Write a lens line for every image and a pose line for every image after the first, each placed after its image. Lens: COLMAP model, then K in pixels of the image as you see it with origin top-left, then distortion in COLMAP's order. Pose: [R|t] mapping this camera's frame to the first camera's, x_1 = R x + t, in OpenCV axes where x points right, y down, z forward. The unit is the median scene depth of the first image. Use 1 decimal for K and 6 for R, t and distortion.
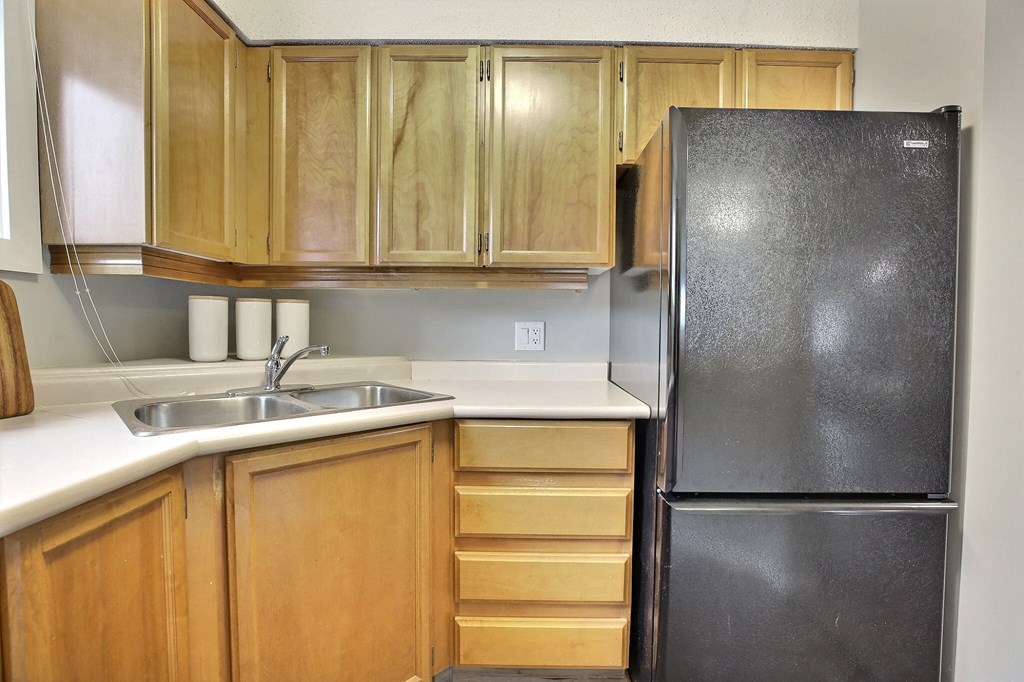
lens RADIAL K [[467.6, 0, 511.1], [0, 467.6, 342.6], [0, 0, 1]] dist [-0.051251, 0.015107]
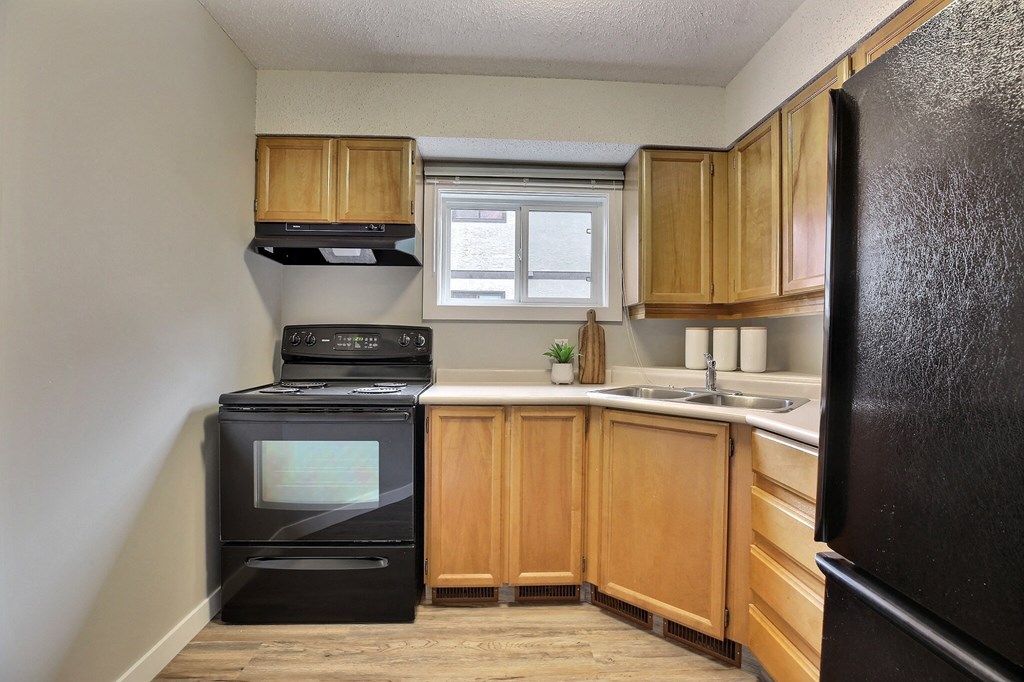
lens RADIAL K [[467.6, 0, 511.1], [0, 467.6, 342.6], [0, 0, 1]] dist [-0.051251, 0.015107]
pose [[0.052974, -0.005505, -0.998581, 0.844094], [-0.051848, 0.998621, -0.008256, -0.003381], [0.997249, 0.052212, 0.052615, 0.279166]]
